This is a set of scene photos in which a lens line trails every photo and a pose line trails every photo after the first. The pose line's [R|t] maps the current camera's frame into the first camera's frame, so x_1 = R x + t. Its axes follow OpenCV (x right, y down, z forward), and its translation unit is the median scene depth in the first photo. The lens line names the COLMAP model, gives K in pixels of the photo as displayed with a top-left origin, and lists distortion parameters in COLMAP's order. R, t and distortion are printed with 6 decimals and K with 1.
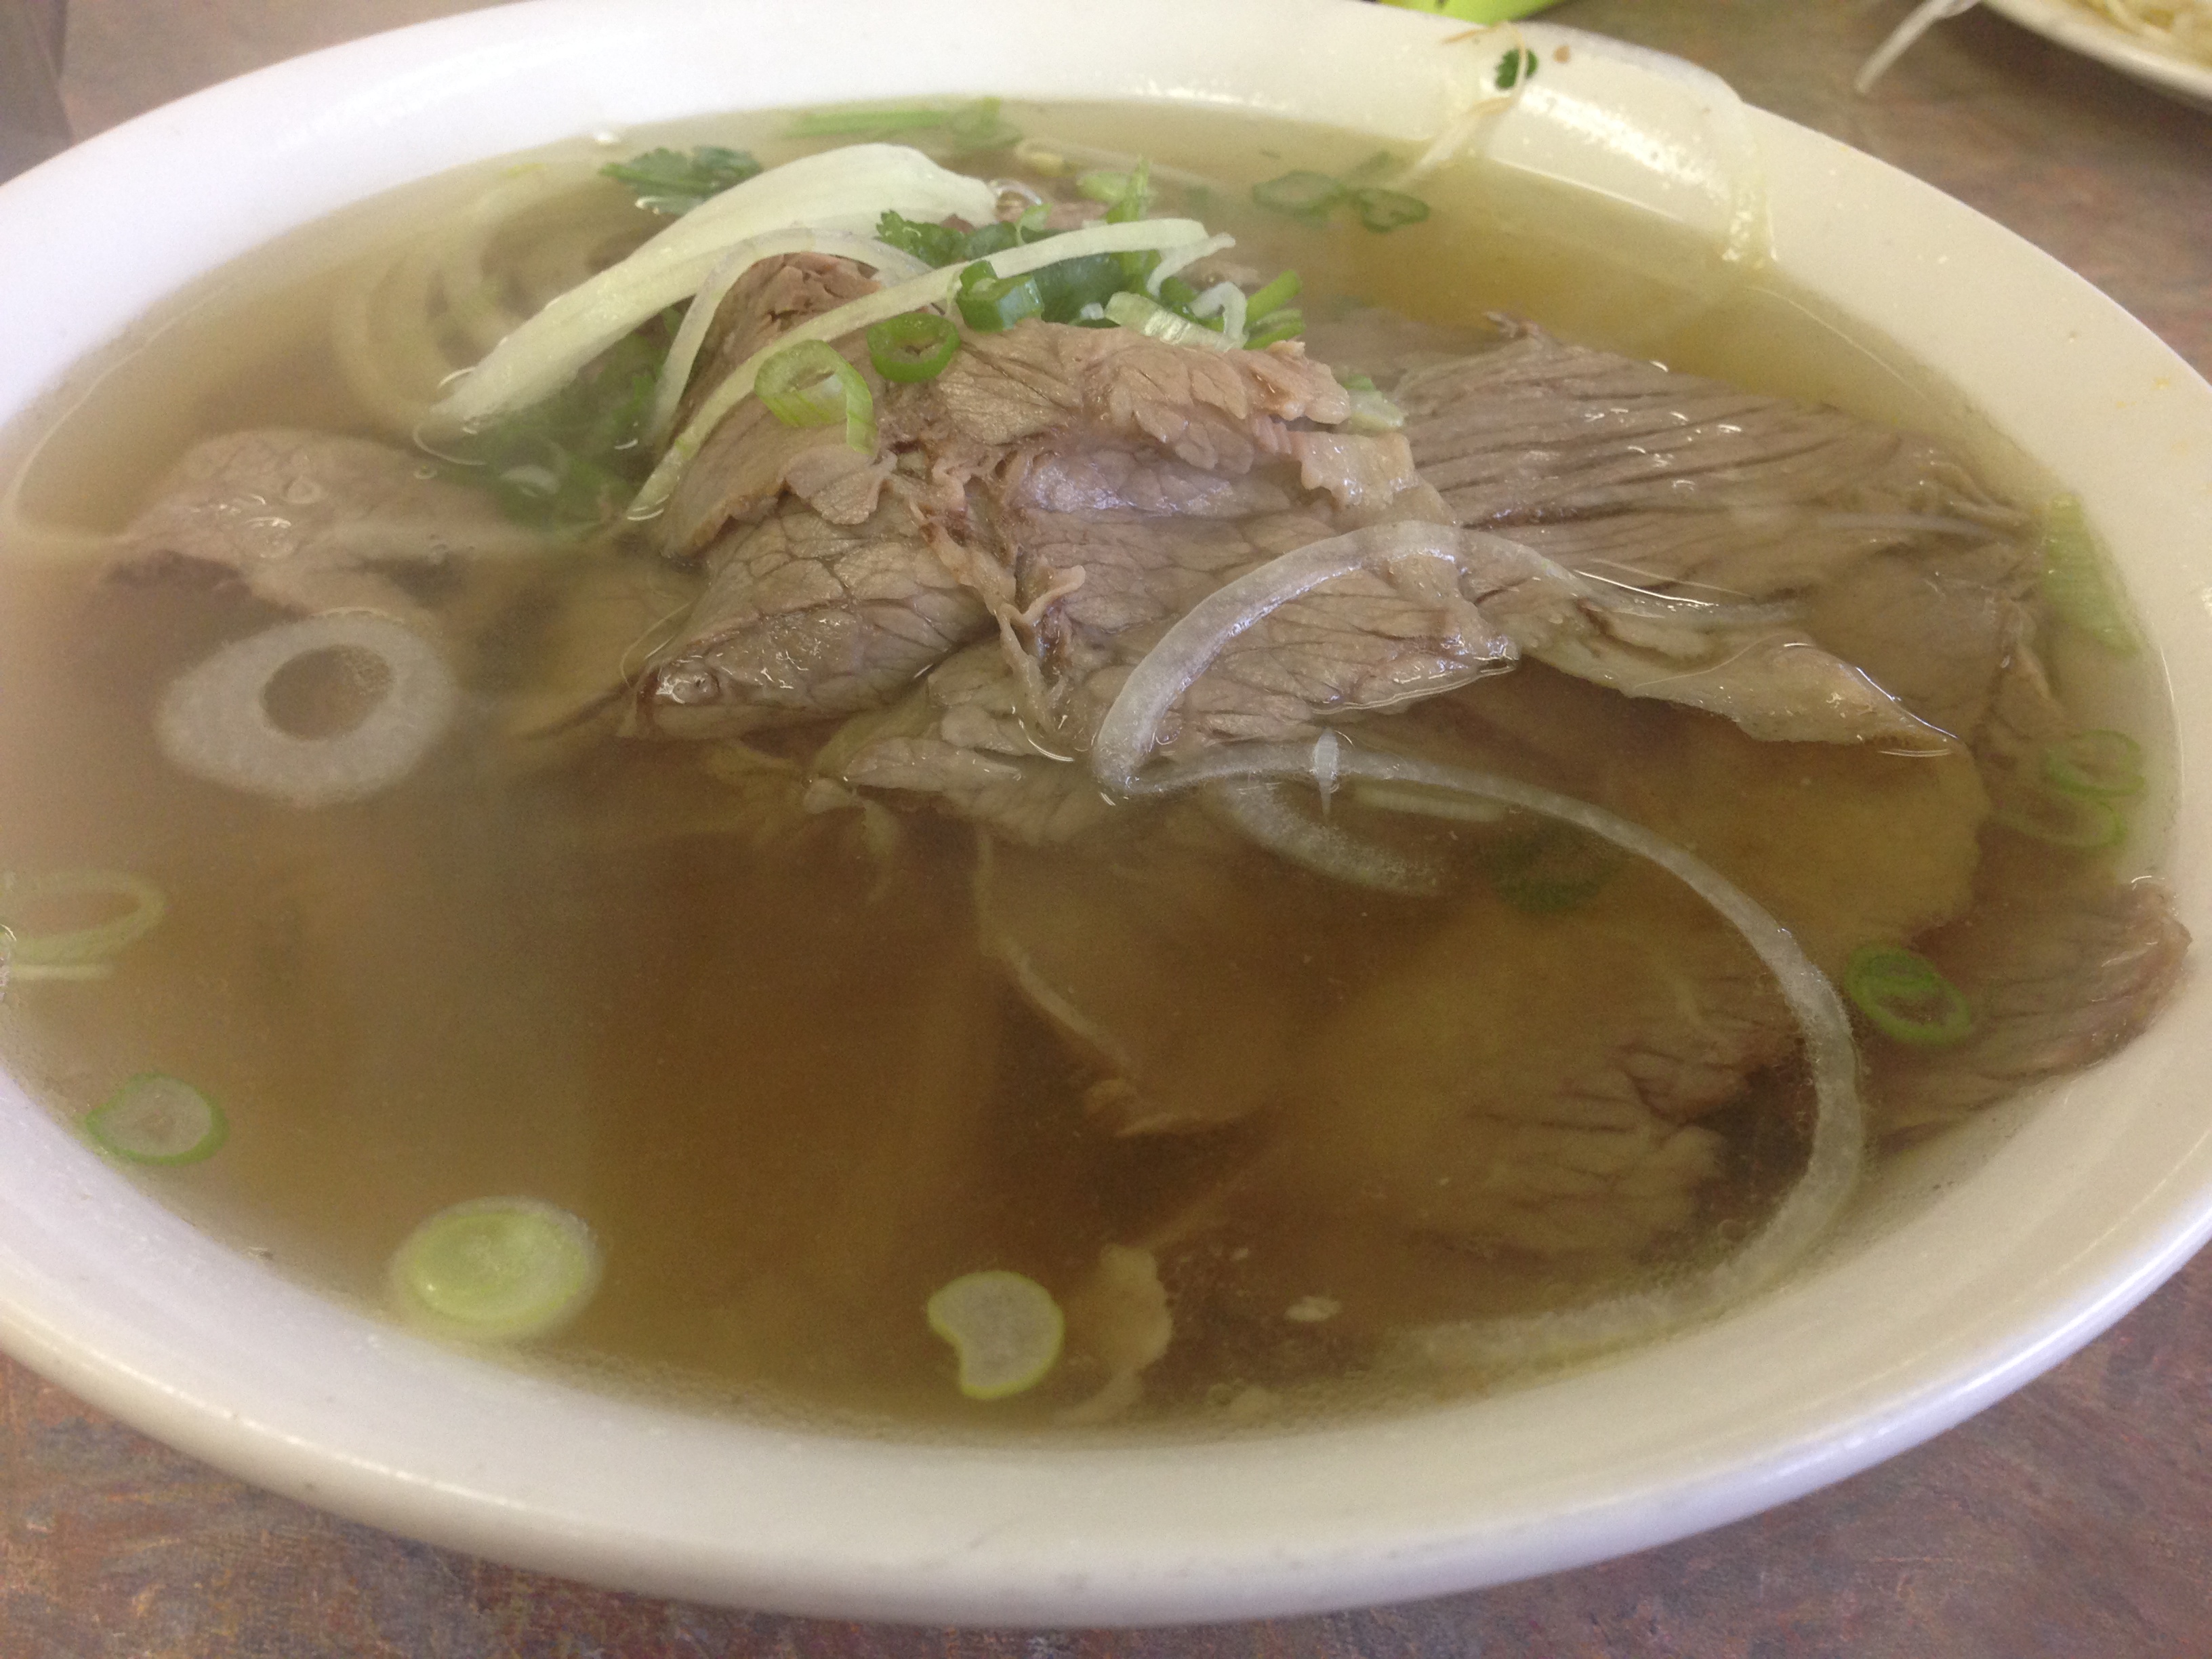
lens RADIAL K [[2073.9, 0, 1116.9], [0, 2073.9, 844.1], [0, 0, 1]] dist [0.109232, -0.249595]
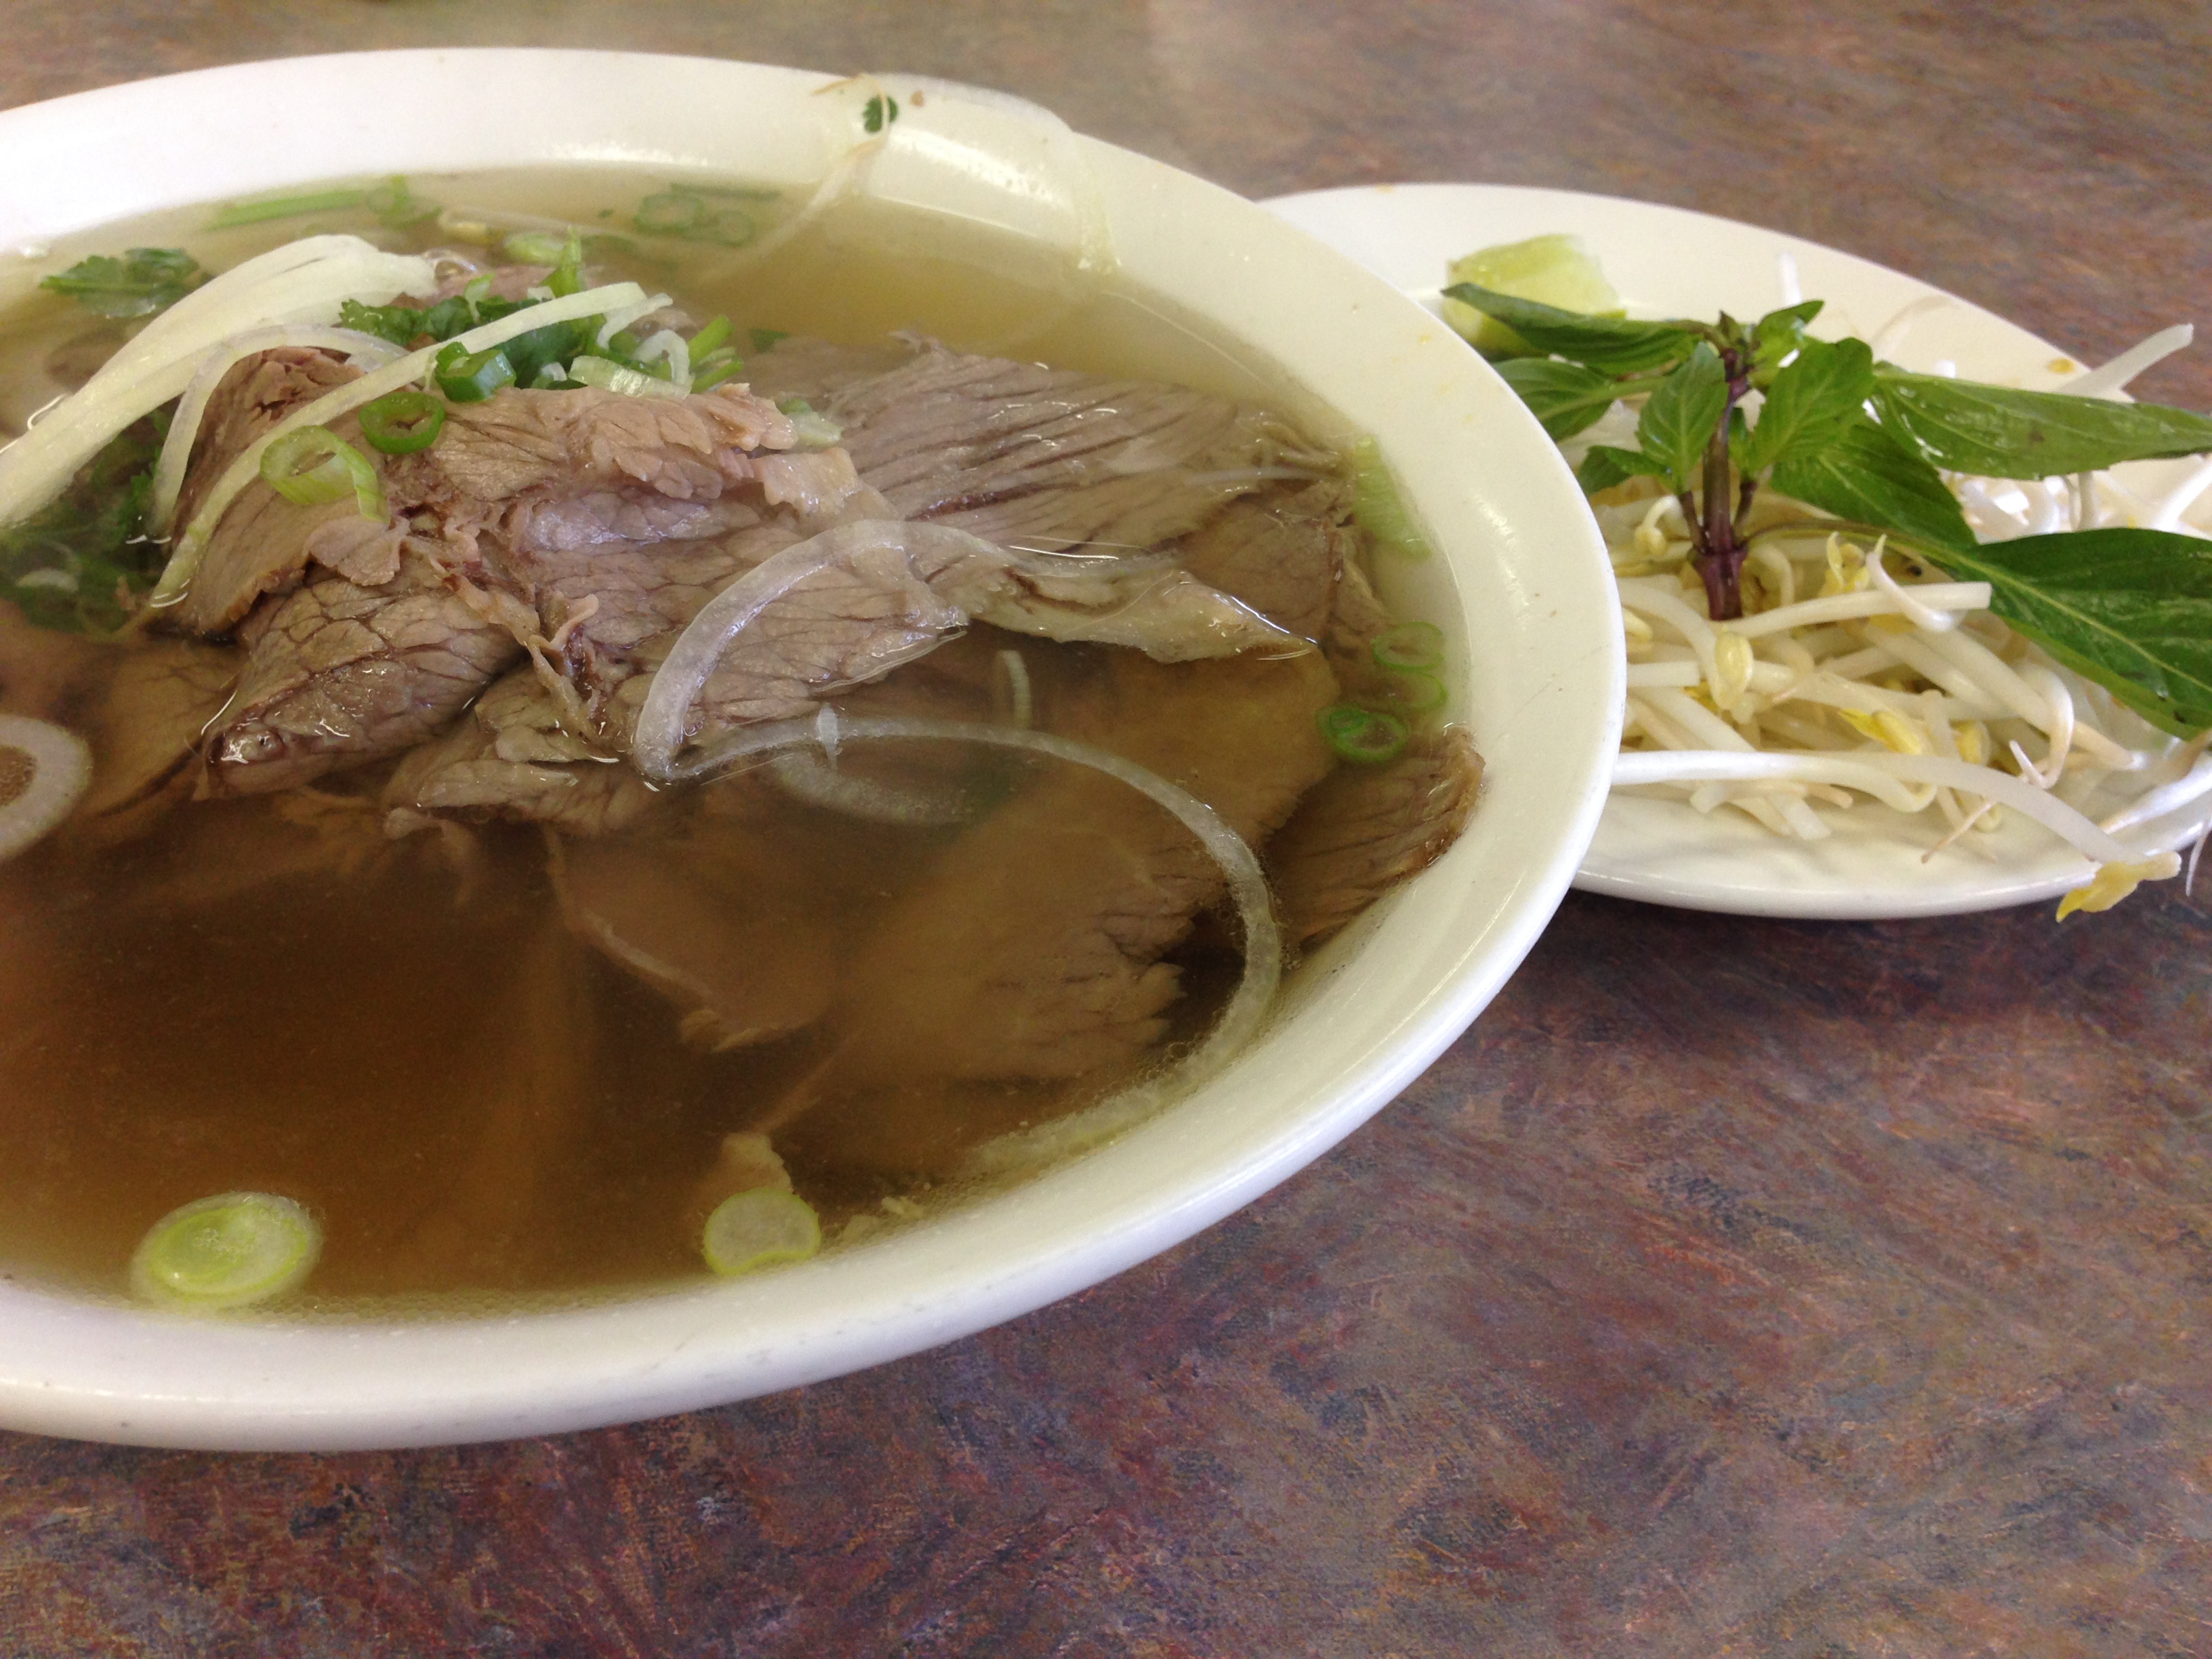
lens RADIAL K [[2073.9, 0, 1116.9], [0, 2073.9, 844.1], [0, 0, 1]] dist [0.109232, -0.249595]
pose [[0.956536, -0.161809, 0.242603, -0.040819], [0.159068, 0.986781, 0.030980, 0.014540], [-0.244409, 0.008957, 0.969631, -0.200397]]
